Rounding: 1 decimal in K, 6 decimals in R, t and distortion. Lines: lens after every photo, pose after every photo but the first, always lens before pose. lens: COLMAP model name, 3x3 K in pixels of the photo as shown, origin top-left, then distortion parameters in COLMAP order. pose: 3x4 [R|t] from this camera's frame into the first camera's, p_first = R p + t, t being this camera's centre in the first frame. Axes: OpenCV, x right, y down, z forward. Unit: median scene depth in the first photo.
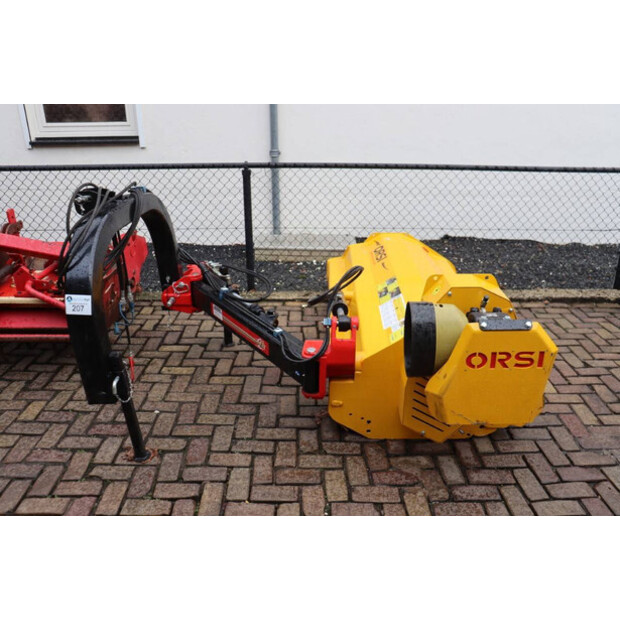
lens RADIAL K [[542.1, 0, 310.0], [0, 542.1, 310.0], [0, 0, 1]] dist [-0.100133, 0.106363]
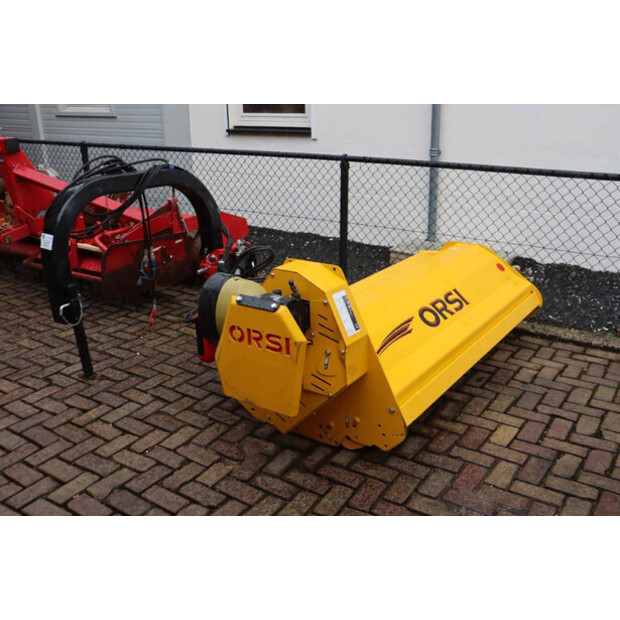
lens RADIAL K [[639.2, 0, 310.1], [0, 639.2, 290.0], [0, 0, 1]] dist [-0.023625, 0.004247]
pose [[0.825241, 0.161725, -0.541131, 0.674644], [-0.203336, 0.978952, -0.017519, 0.001995], [0.526908, 0.124489, 0.840756, 0.010641]]
